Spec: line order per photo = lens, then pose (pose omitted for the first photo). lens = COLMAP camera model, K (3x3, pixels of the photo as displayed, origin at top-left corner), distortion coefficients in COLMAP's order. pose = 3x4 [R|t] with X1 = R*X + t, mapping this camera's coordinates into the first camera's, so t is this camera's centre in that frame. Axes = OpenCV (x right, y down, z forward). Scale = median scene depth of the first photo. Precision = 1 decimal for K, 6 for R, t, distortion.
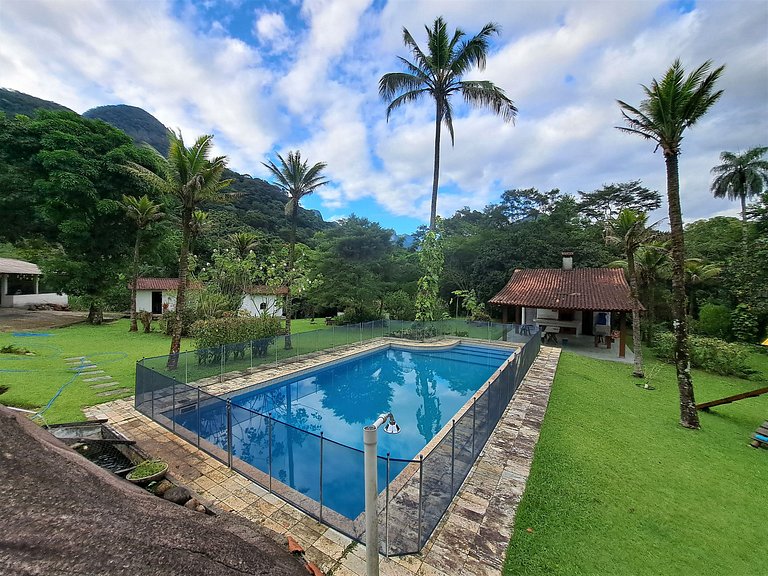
lens RADIAL K [[311.4, 0, 381.6], [0, 311.4, 289.1], [0, 0, 1]] dist [-0.022677, 0.002259]
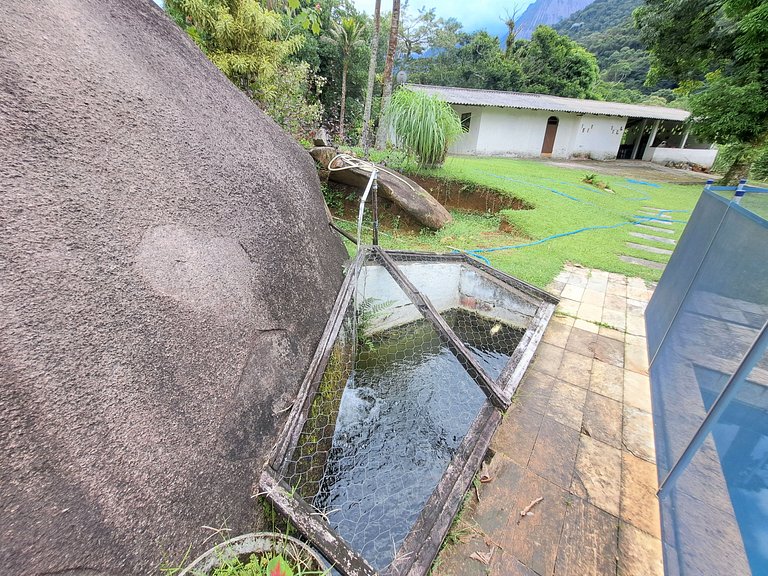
lens RADIAL K [[311.4, 0, 383.2], [0, 311.4, 290.1], [0, 0, 1]] dist [-0.022677, 0.002259]
pose [[-0.061041, 0.404259, -0.912605, -0.464090], [-0.053262, 0.911688, 0.407416, 0.234737], [0.996713, 0.073476, -0.034118, 0.706241]]
